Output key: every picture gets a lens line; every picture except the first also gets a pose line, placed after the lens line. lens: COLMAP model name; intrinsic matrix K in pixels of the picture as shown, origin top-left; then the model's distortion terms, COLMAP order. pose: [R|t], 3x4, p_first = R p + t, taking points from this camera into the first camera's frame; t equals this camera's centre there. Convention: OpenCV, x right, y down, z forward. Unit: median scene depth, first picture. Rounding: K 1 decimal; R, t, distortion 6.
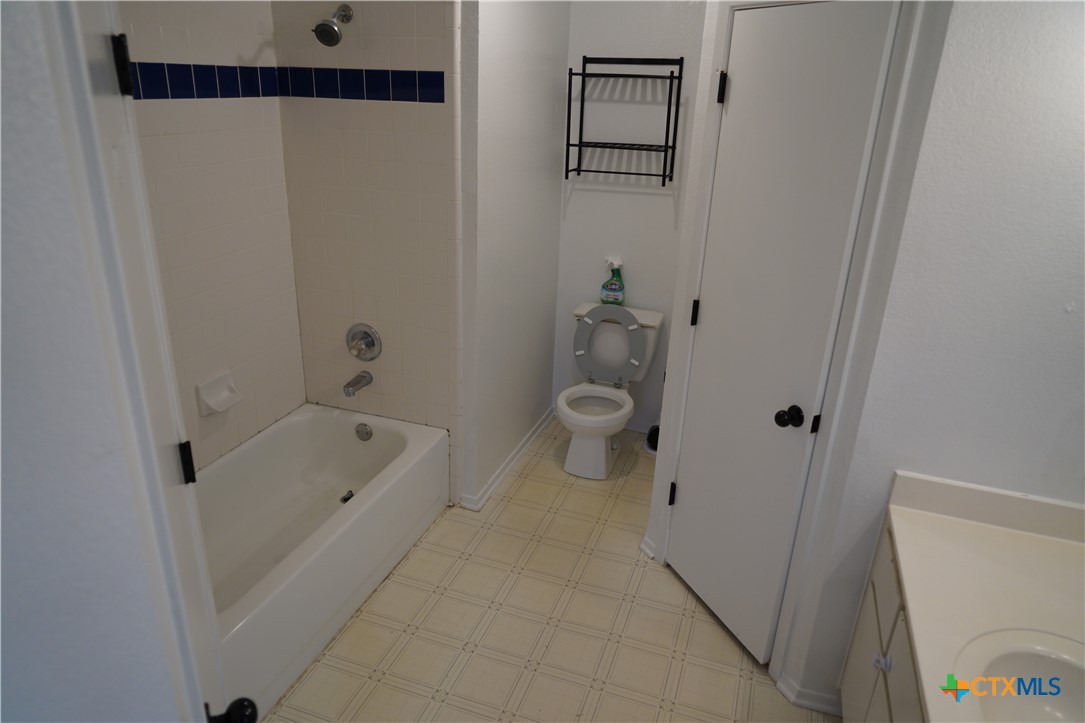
lens RADIAL K [[721.4, 0, 542.5], [0, 721.4, 361.5], [0, 0, 1]] dist [-0.039388, 0.029071]
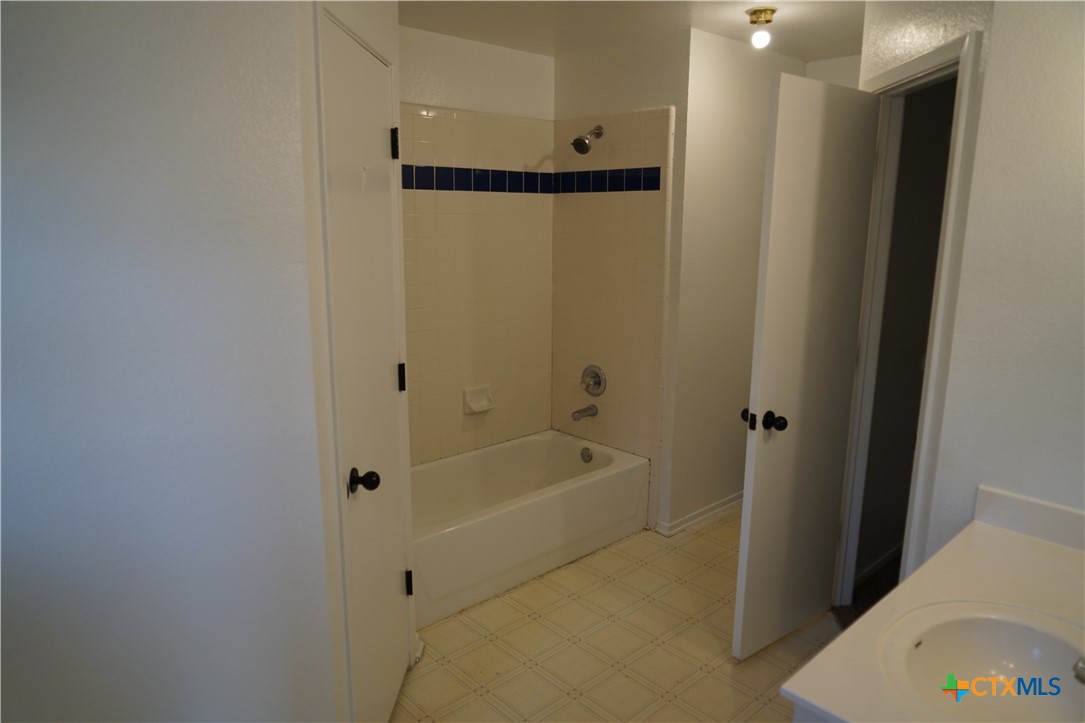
lens RADIAL K [[721.4, 0, 542.5], [0, 721.4, 361.5], [0, 0, 1]] dist [-0.039388, 0.029071]
pose [[0.881373, 0.063074, -0.468191, 0.289668], [-0.149695, 0.977265, -0.150147, 0.160138], [0.448076, 0.202421, 0.870777, -0.153783]]
